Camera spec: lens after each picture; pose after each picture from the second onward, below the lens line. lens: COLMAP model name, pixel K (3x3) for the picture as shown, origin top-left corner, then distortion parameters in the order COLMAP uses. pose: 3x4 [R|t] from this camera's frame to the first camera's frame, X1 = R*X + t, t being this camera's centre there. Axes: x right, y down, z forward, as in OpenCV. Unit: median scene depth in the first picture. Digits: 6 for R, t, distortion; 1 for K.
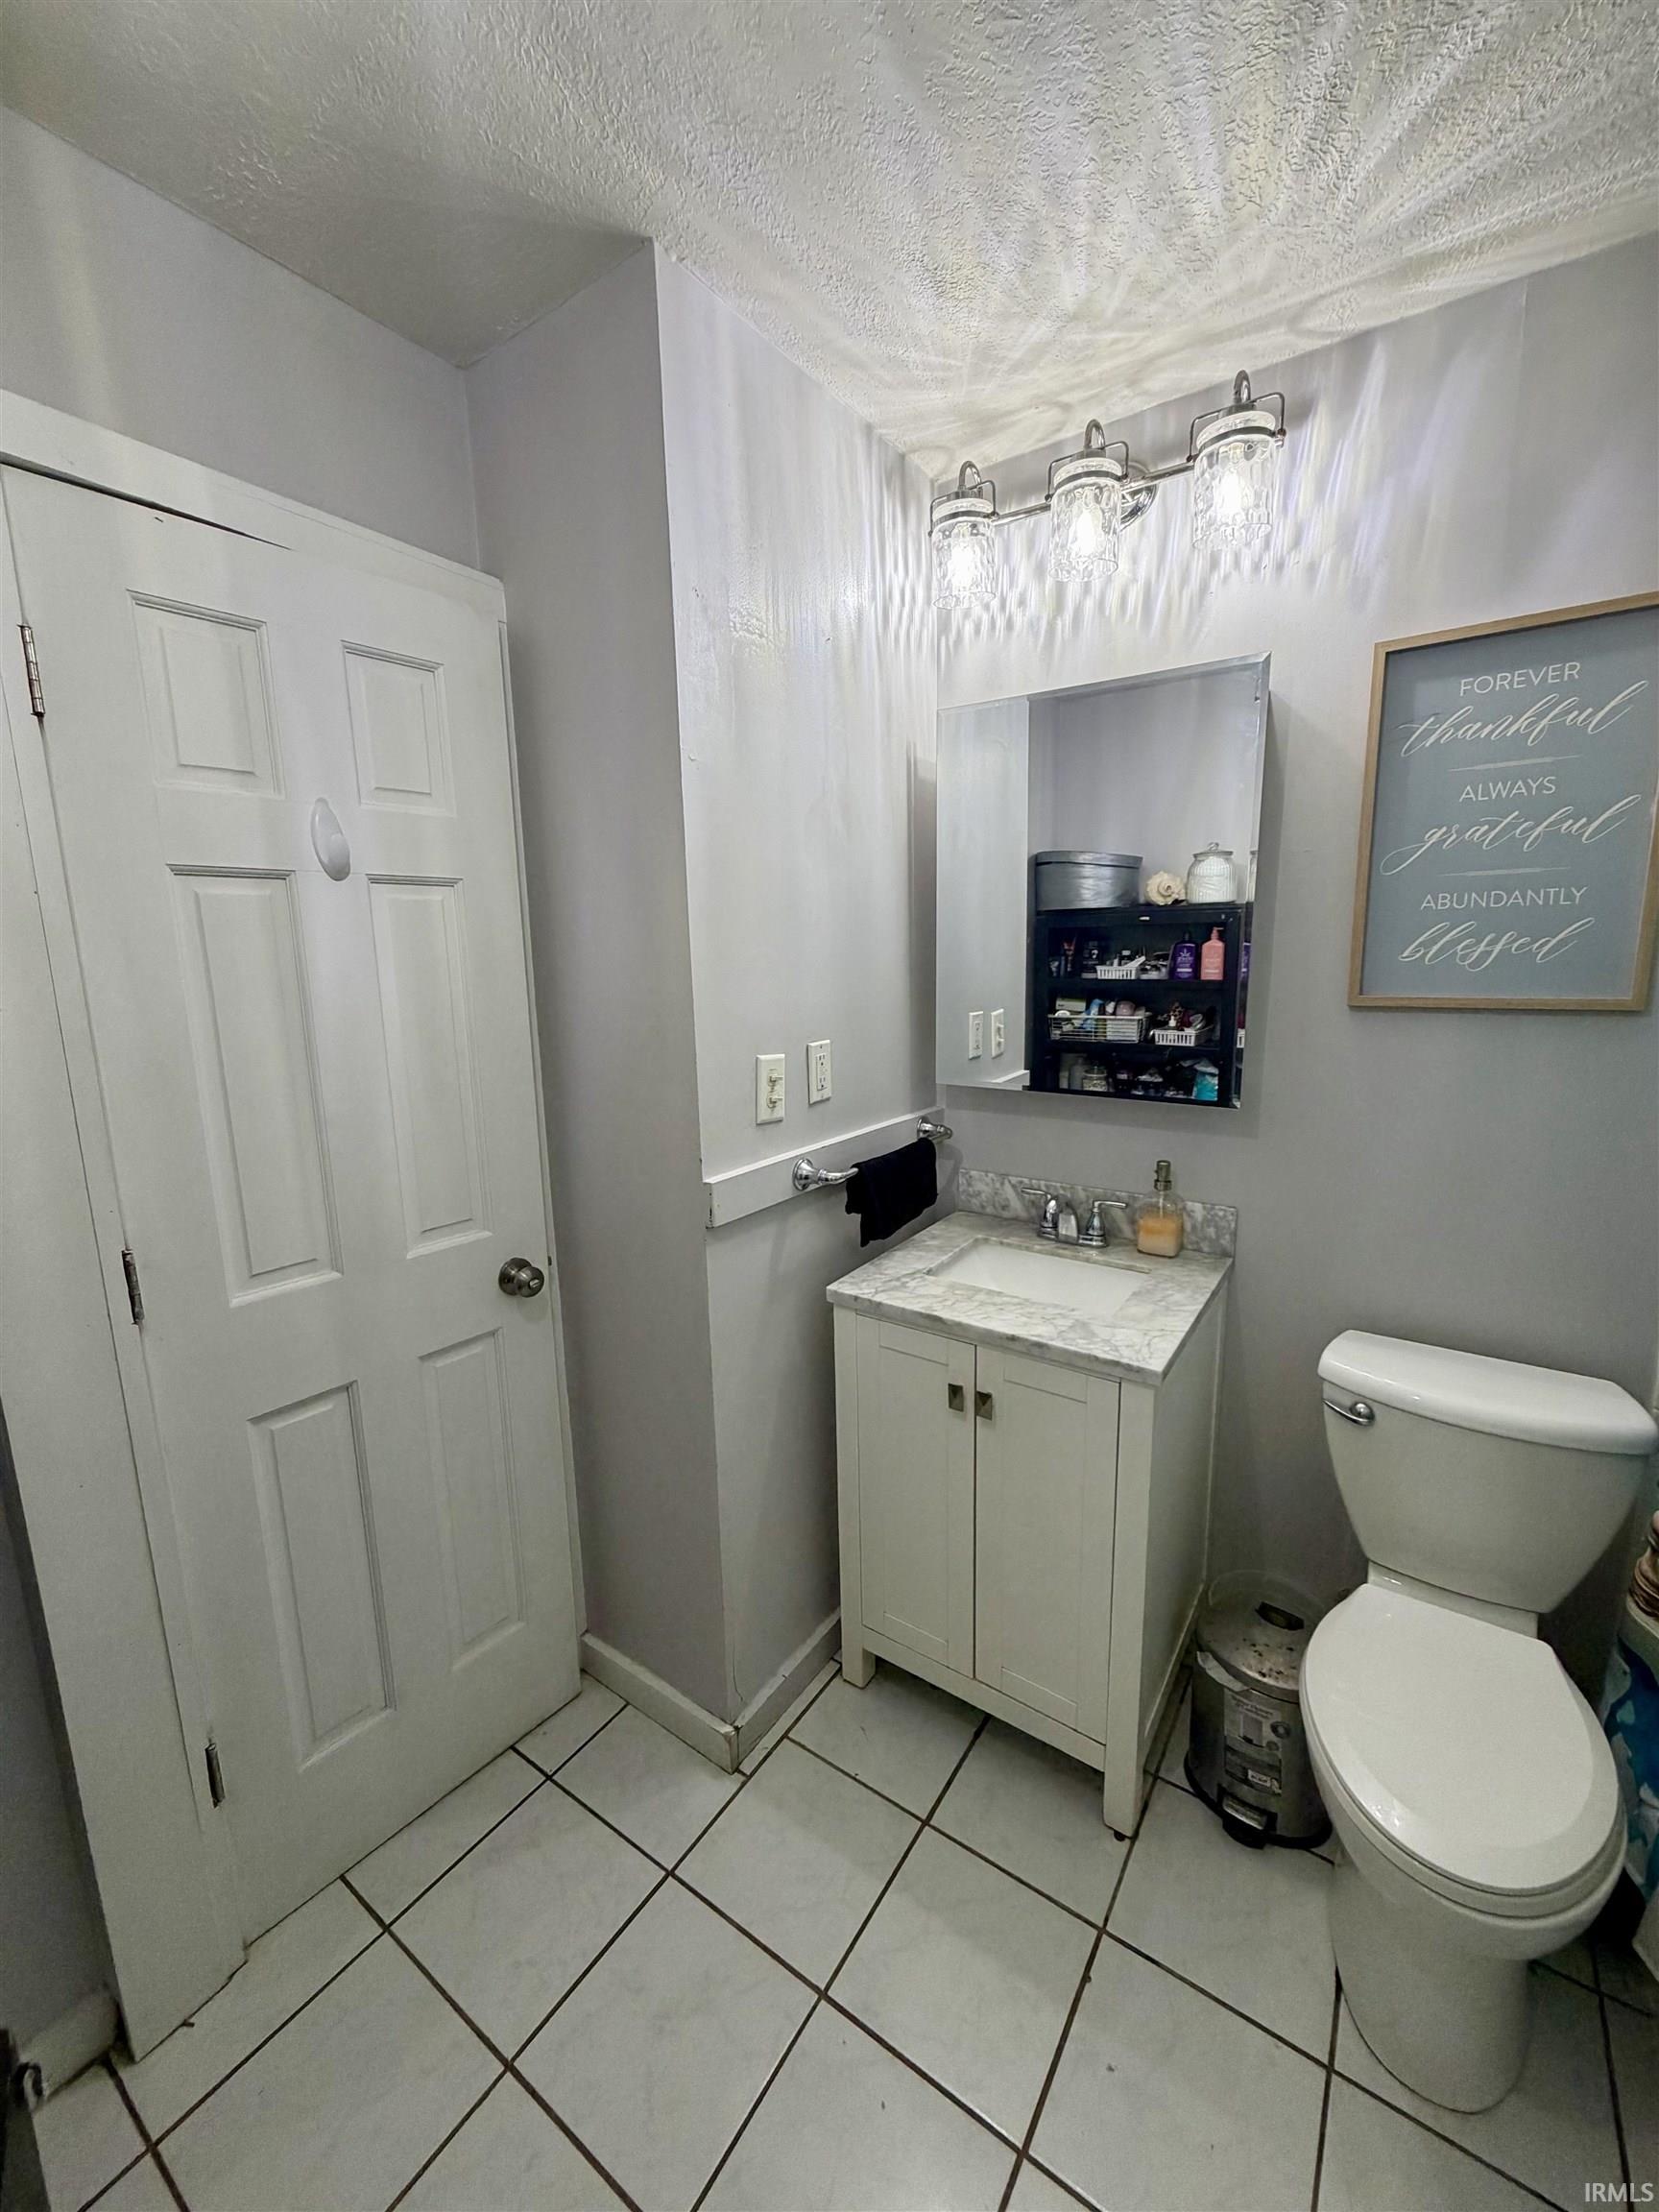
lens RADIAL K [[887.5, 0, 828.0], [0, 887.5, 1102.1], [0, 0, 1]] dist [-0.000357, -0.000138]
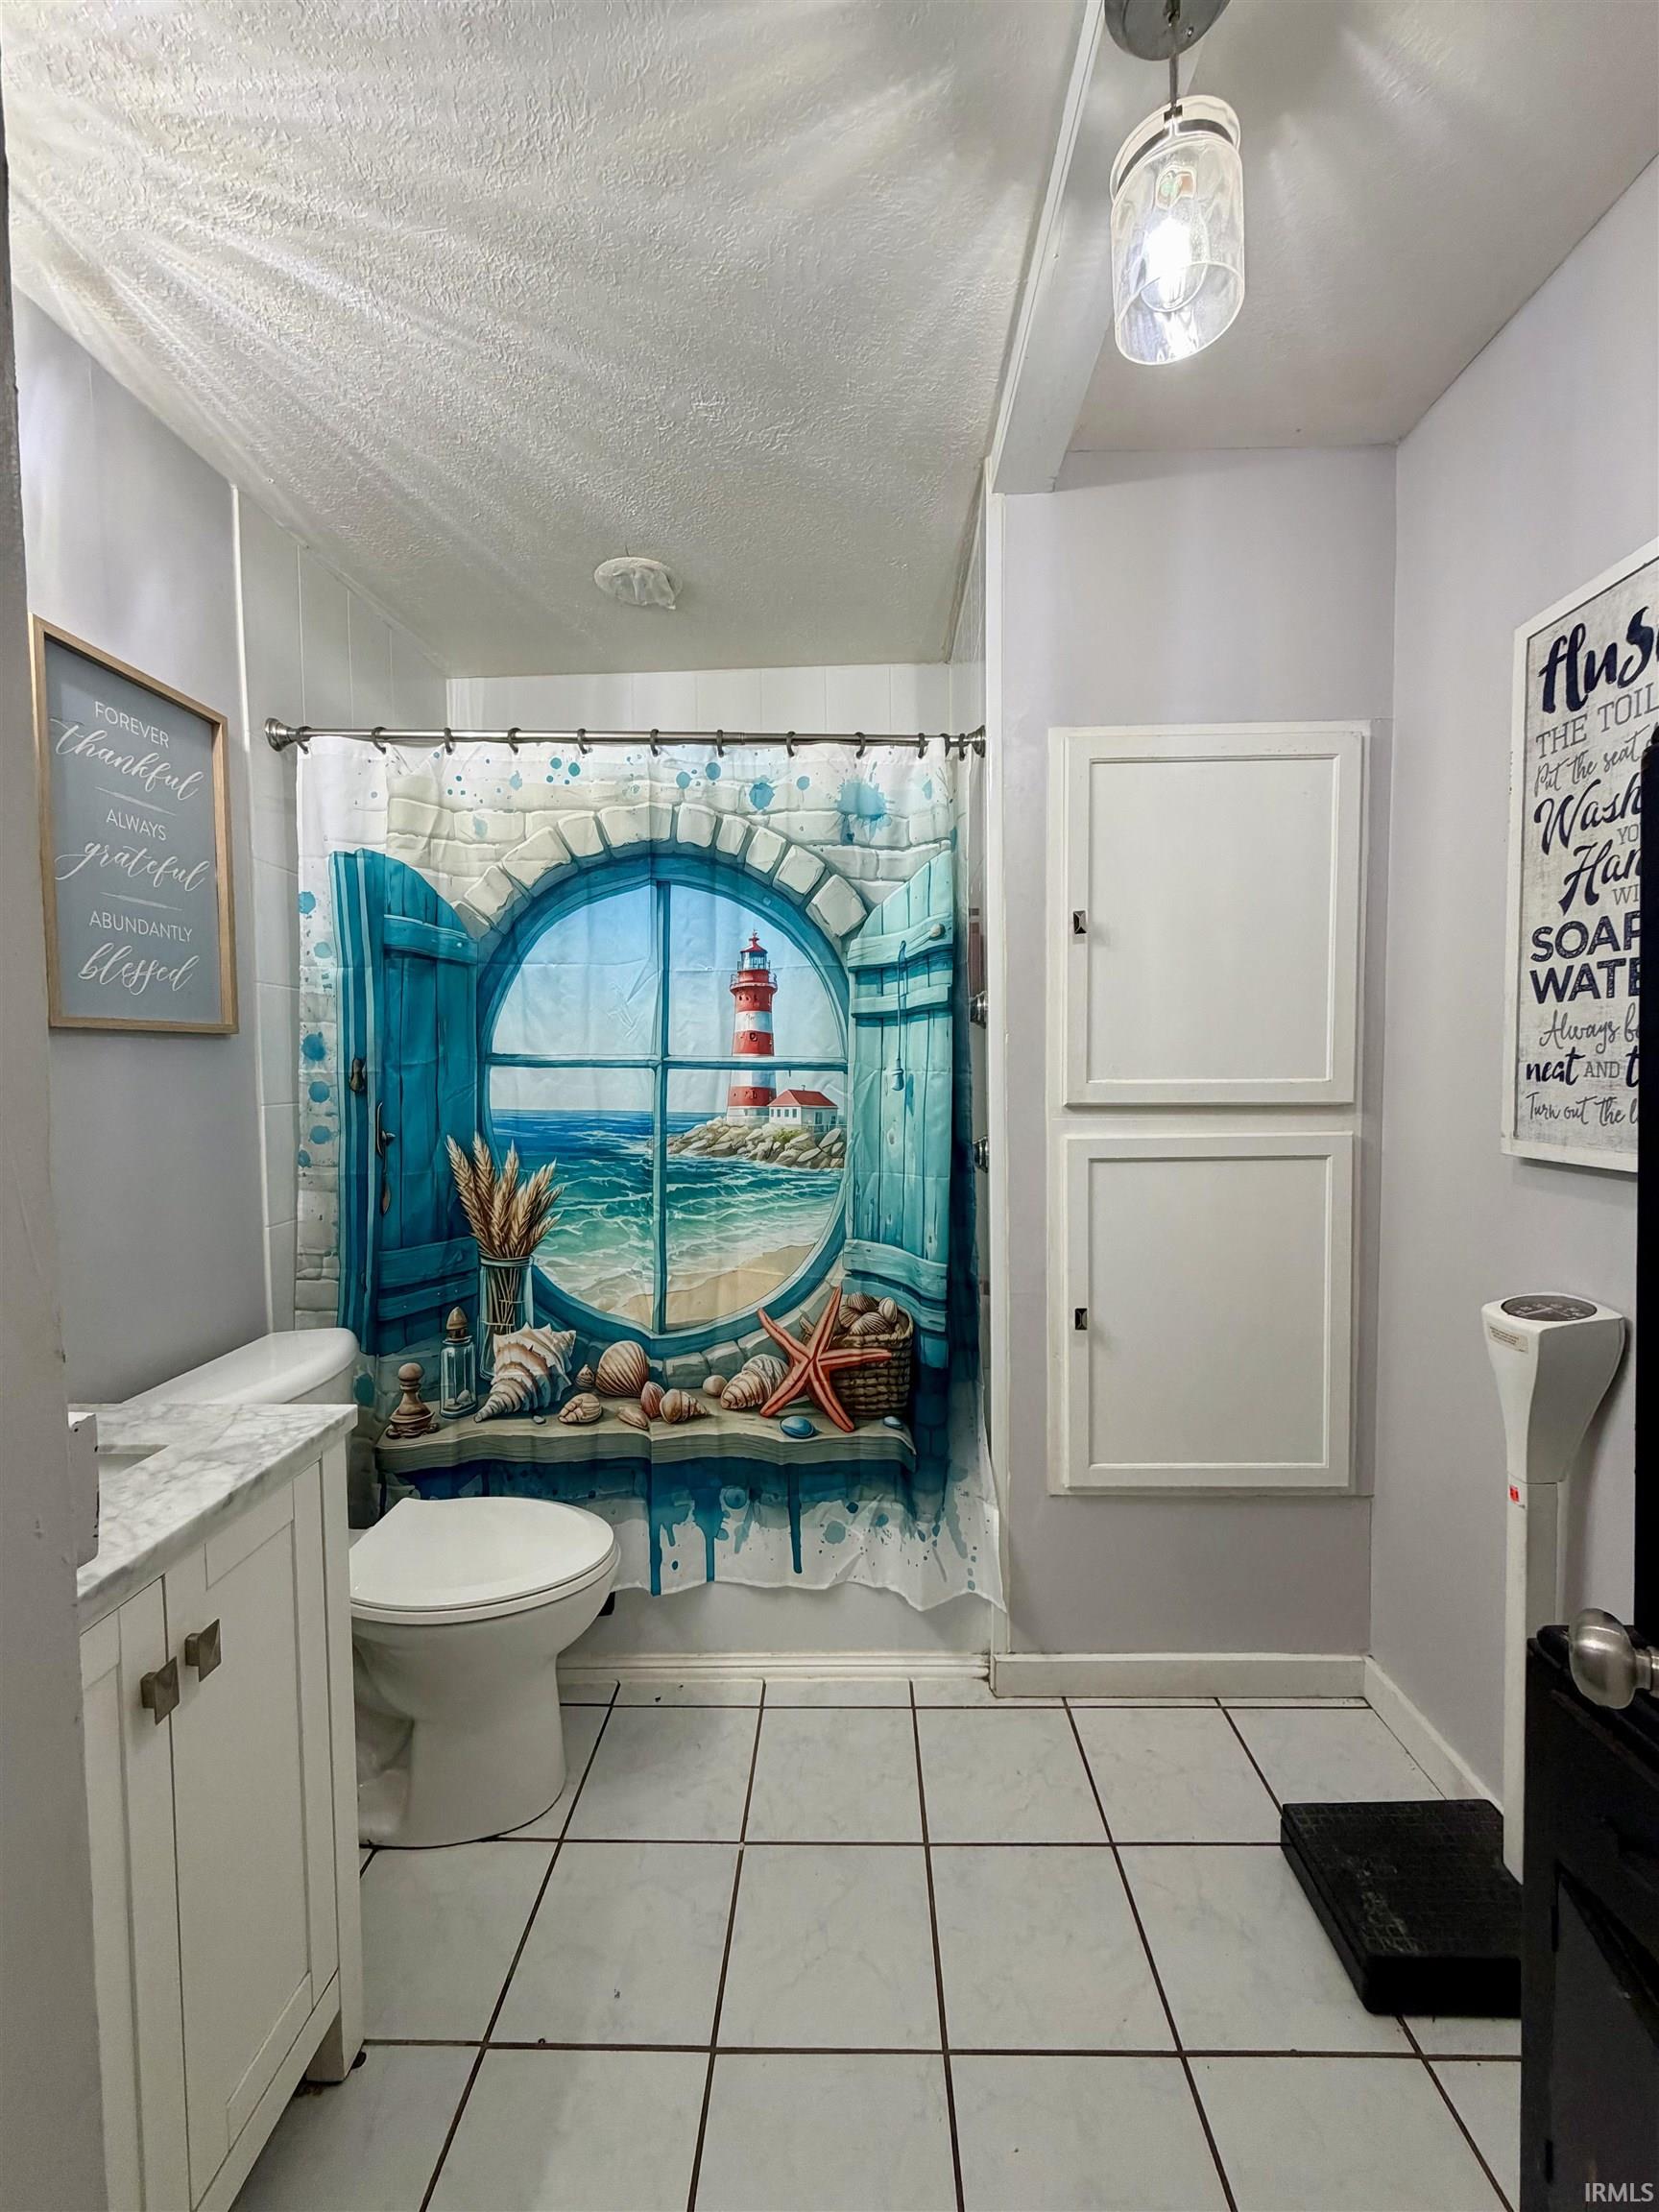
lens RADIAL K [[877.7, 0, 835.1], [0, 877.7, 1101.0], [0, 0, 1]] dist [-0.001023, 0.000195]
pose [[-0.550907, -0.007740, 0.834531, -0.526090], [0.174257, 0.976850, 0.124094, -0.013808], [-0.816172, 0.213787, -0.536805, 0.878512]]
